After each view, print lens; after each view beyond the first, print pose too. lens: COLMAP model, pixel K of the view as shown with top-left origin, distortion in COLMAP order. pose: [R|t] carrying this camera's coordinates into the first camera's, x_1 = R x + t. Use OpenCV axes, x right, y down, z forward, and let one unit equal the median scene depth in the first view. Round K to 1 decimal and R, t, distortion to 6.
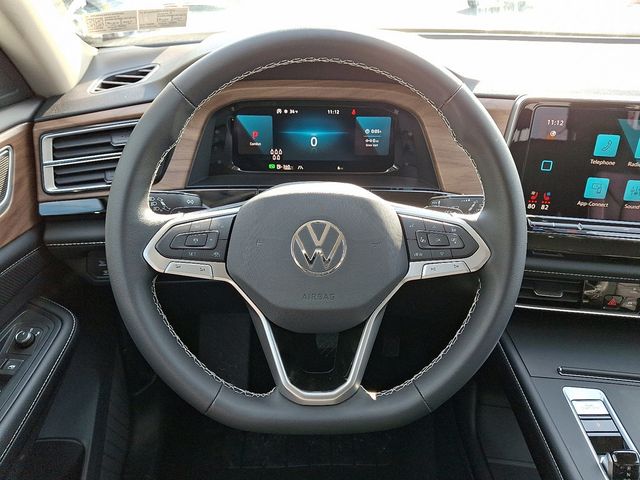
lens RADIAL K [[464.8, 0, 320.0], [0, 464.8, 240.0], [0, 0, 1]] dist [0.092519, -0.213466]
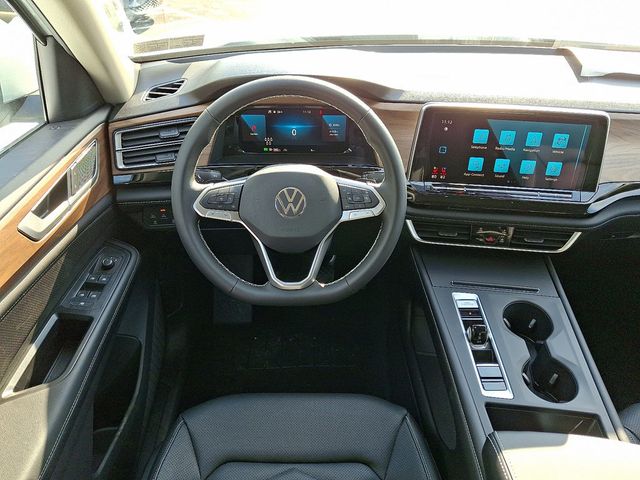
lens RADIAL K [[464.8, 0, 320.0], [0, 464.8, 240.0], [0, 0, 1]] dist [0.092519, -0.213466]
pose [[0.999980, -0.005990, -0.001923, 0.082261], [0.006123, 0.996886, 0.078613, 0.013881], [0.001446, -0.078623, 0.996903, -0.582130]]
